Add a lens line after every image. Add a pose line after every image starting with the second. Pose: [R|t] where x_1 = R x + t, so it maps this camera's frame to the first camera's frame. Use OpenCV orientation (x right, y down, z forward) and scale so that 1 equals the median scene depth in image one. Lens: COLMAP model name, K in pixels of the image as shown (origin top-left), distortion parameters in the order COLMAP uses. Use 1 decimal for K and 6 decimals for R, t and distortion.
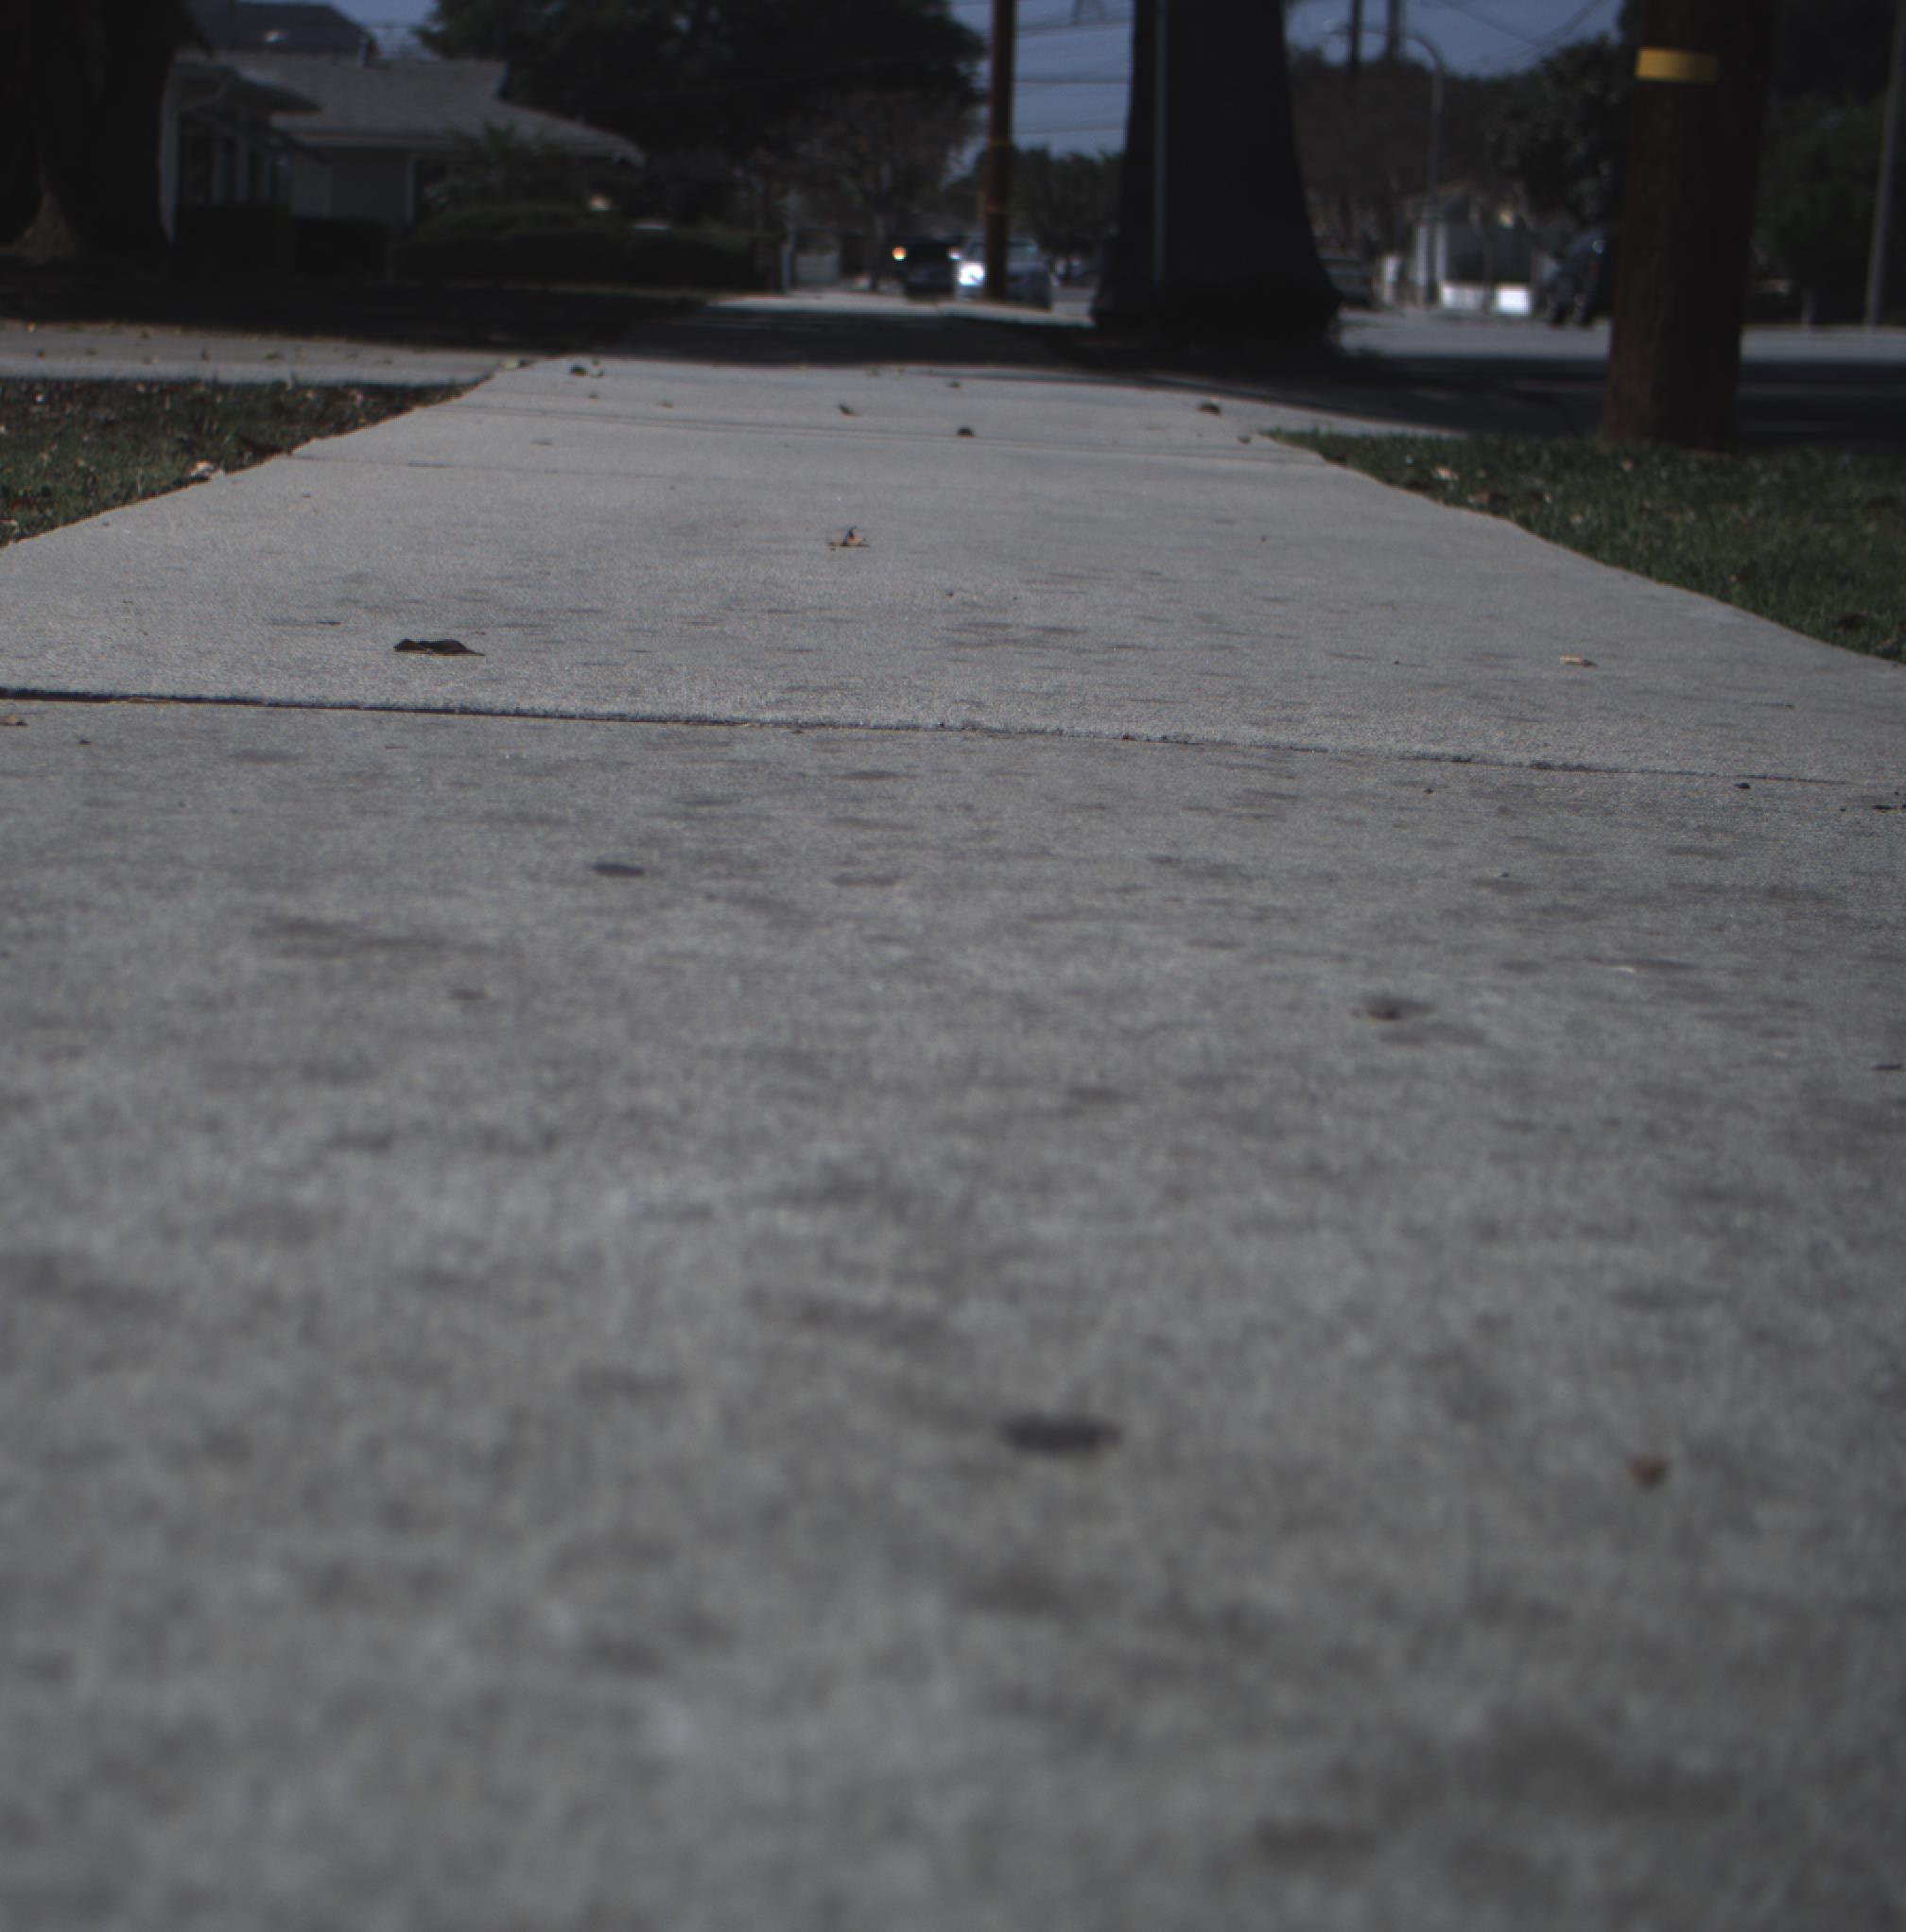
lens RADIAL K [[4299.0, 0, 740.7], [0, 4299.0, 962.7], [0, 0, 1]] dist [-0.188626, 0.869112]
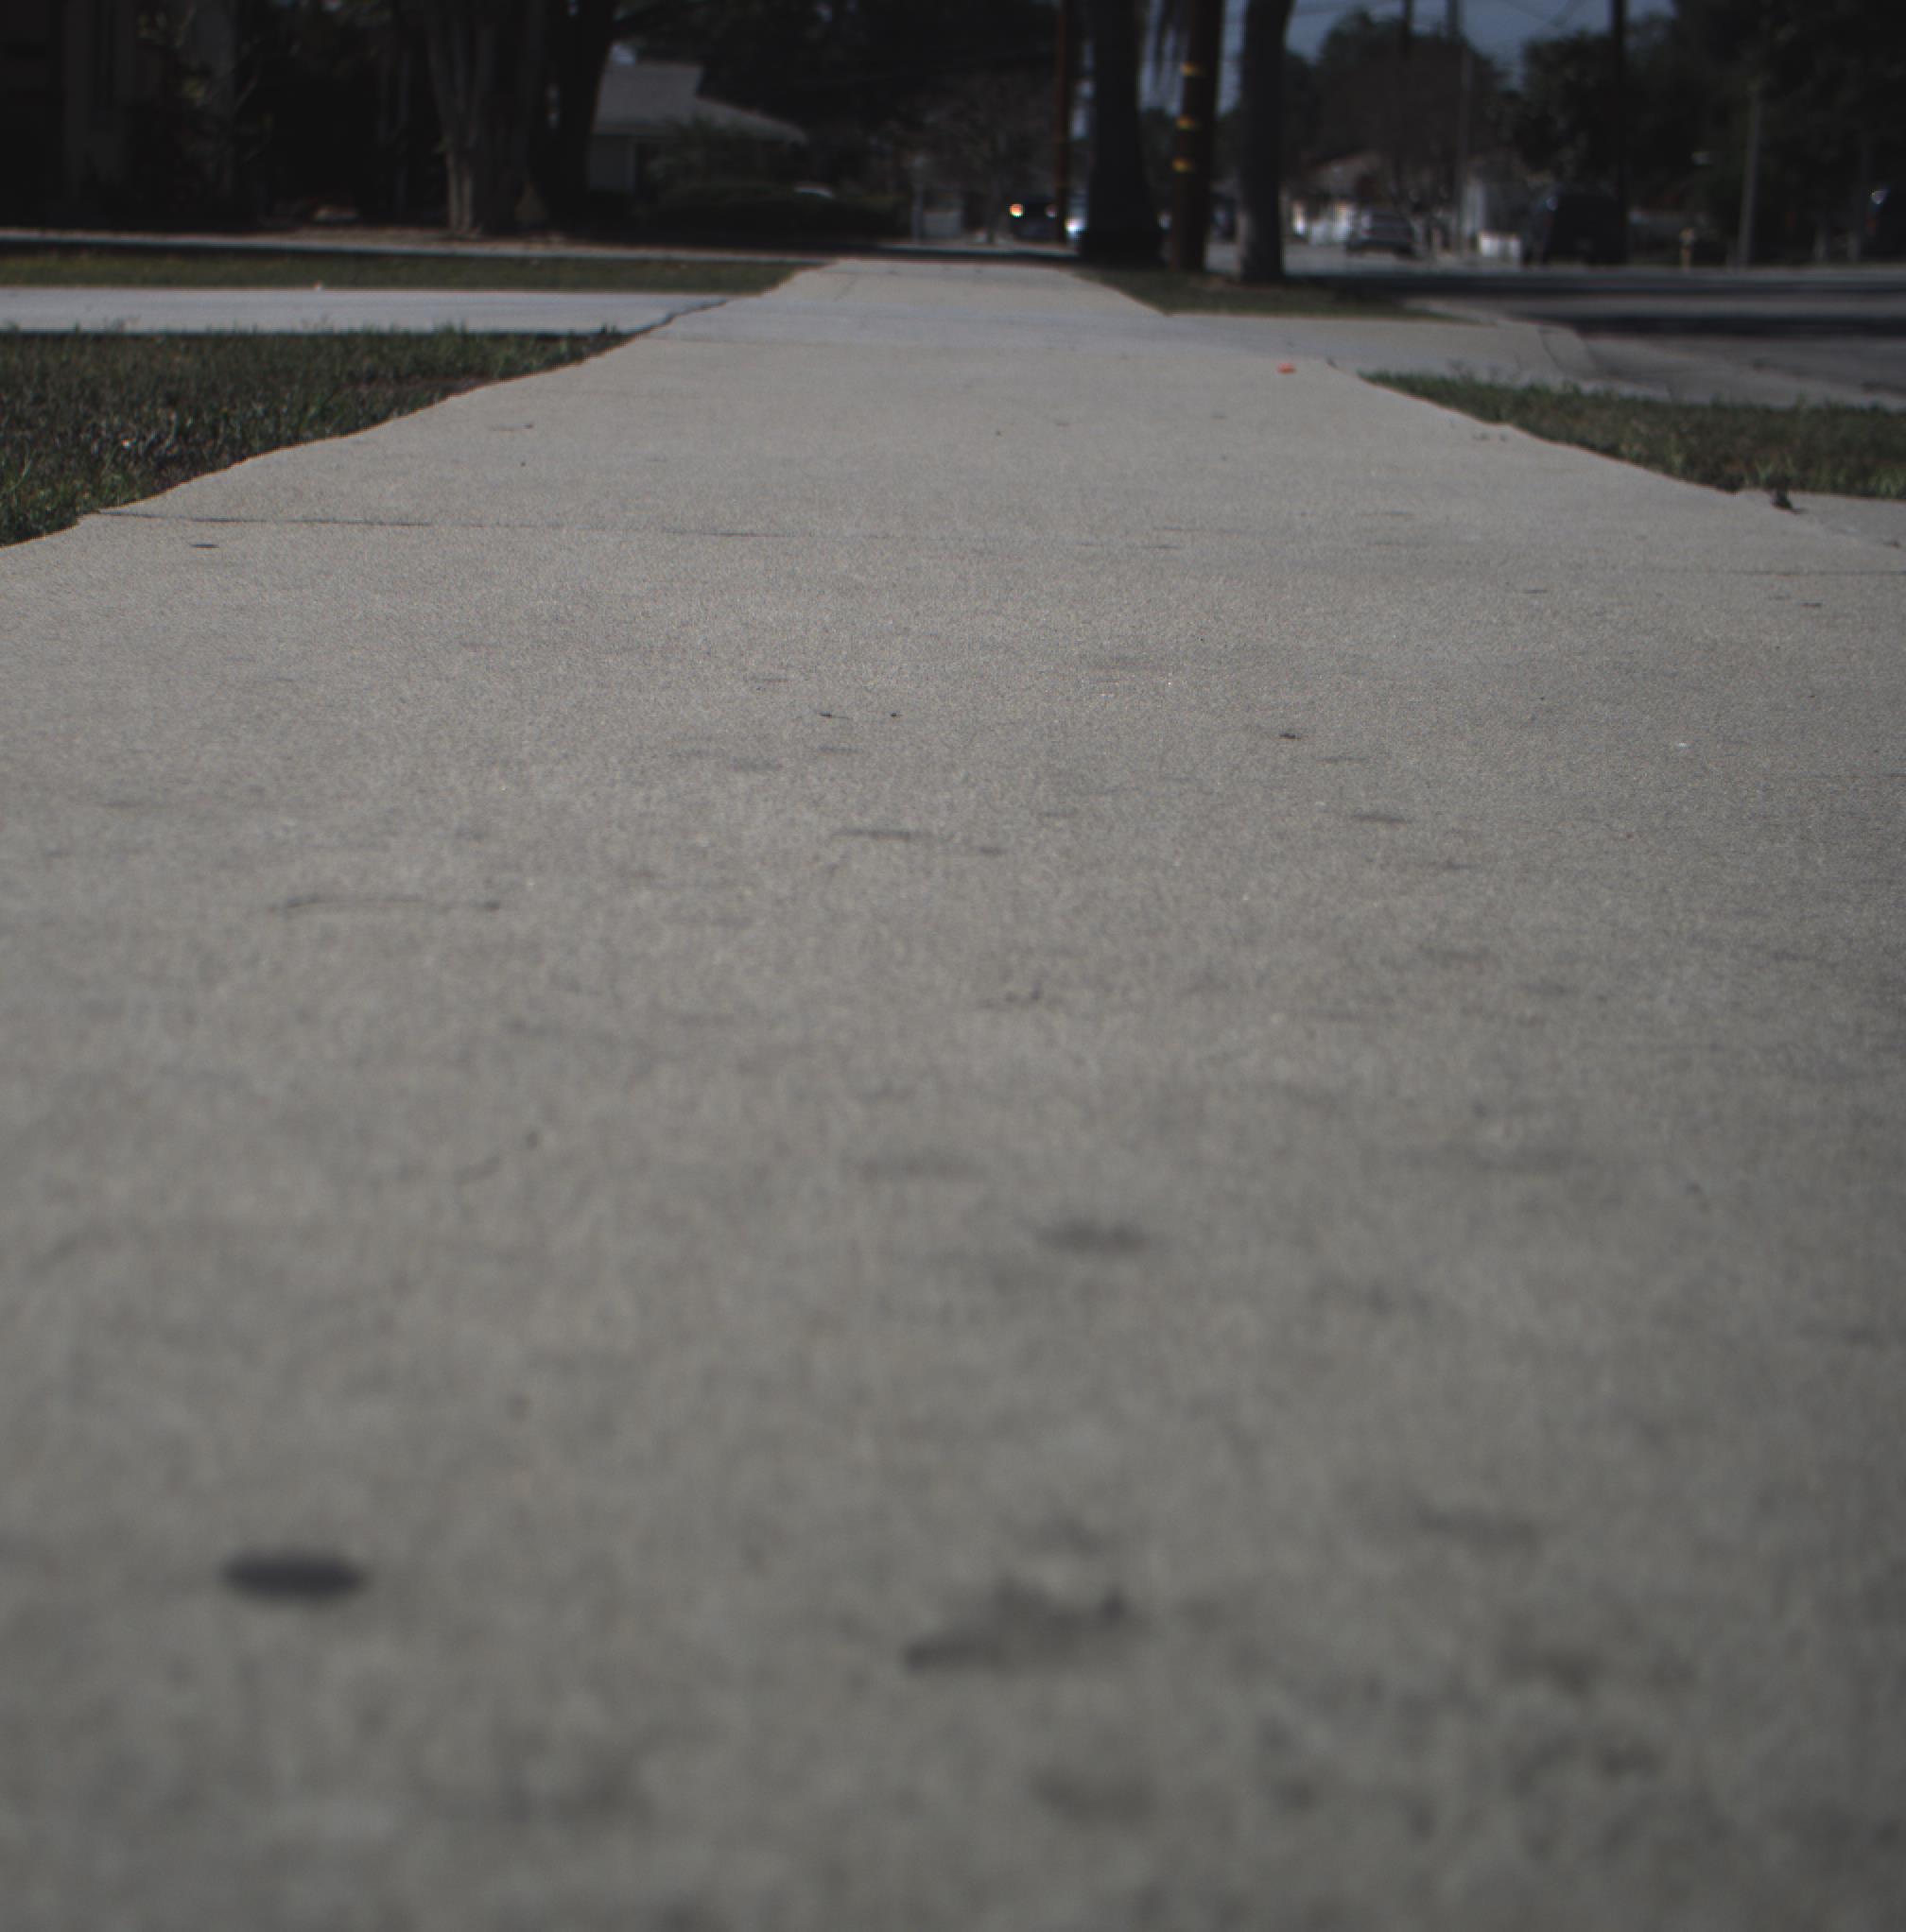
lens RADIAL K [[4299.0, 0, 740.7], [0, 4299.0, 962.7], [0, 0, 1]] dist [-0.188626, 0.869112]
pose [[0.999568, -0.000517, -0.029392, -0.005311], [0.000812, 0.999949, 0.010021, 0.052425], [0.029386, -0.010041, 0.999518, -0.323807]]
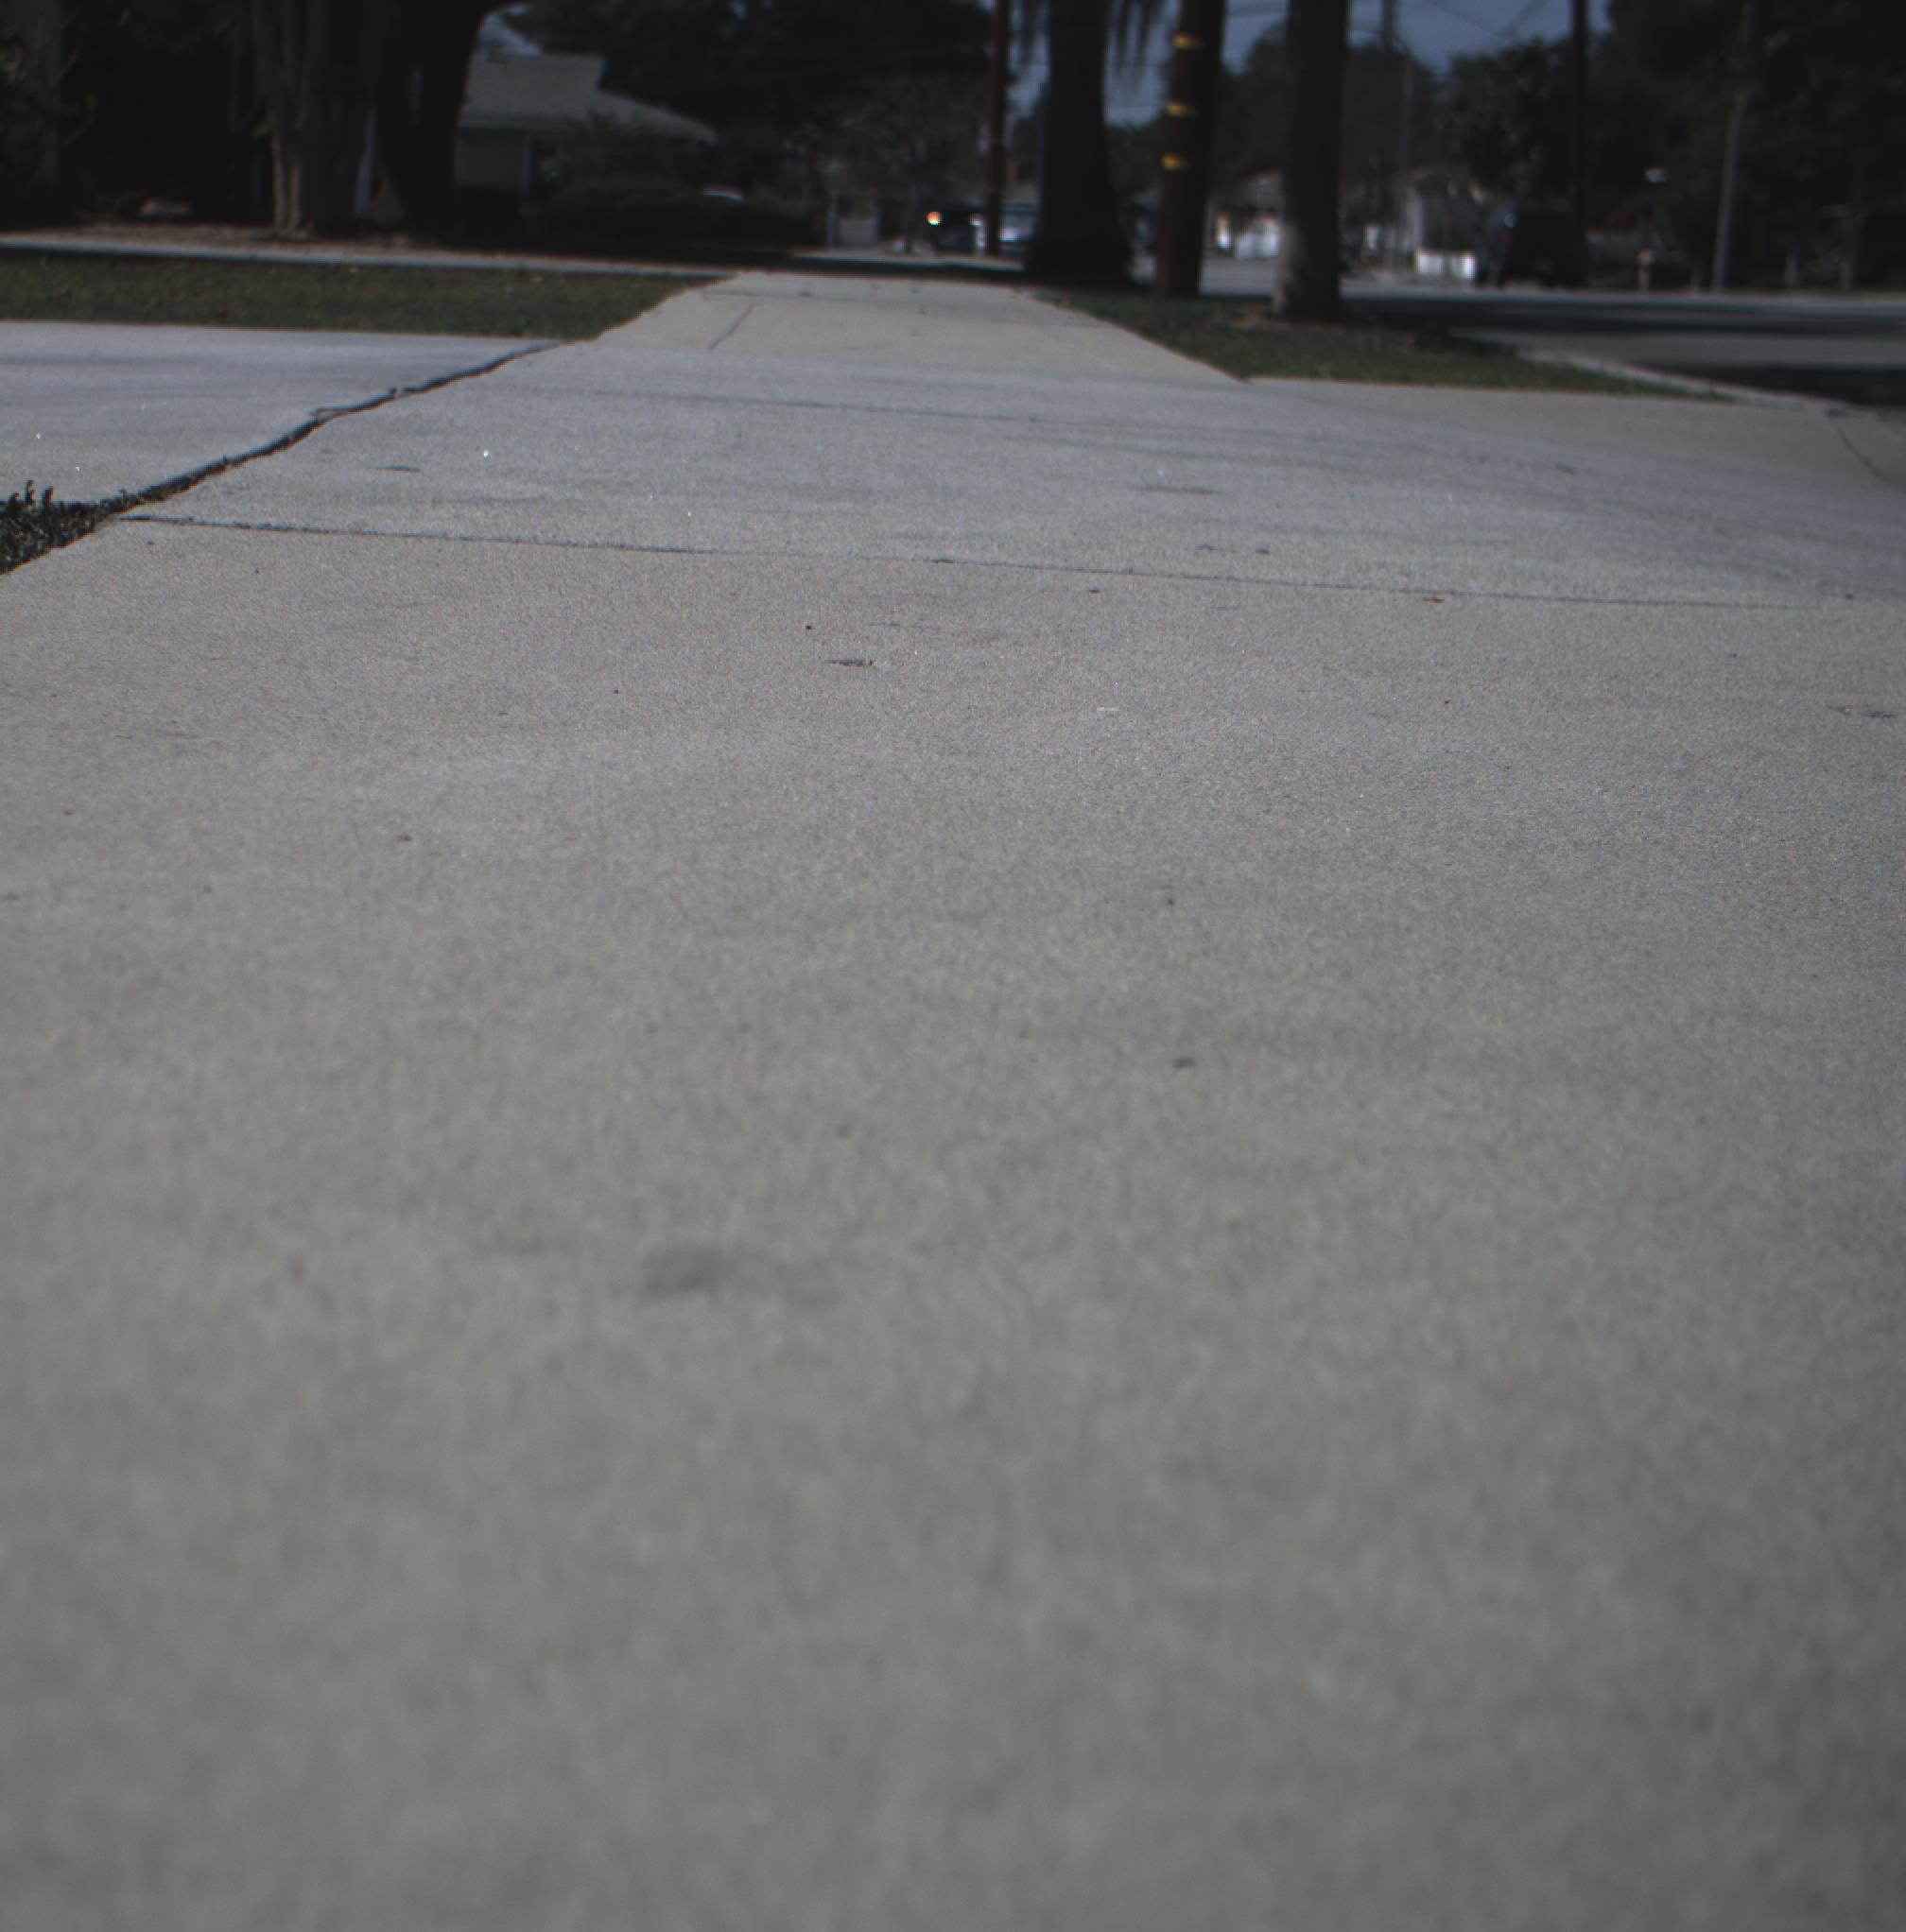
lens RADIAL K [[4299.0, 0, 740.7], [0, 4299.0, 962.7], [0, 0, 1]] dist [-0.188626, 0.869112]
pose [[0.999893, 0.012834, -0.007030, -0.004708], [-0.012772, 0.999880, 0.008732, 0.037082], [0.007142, -0.008641, 0.999937, -0.228796]]
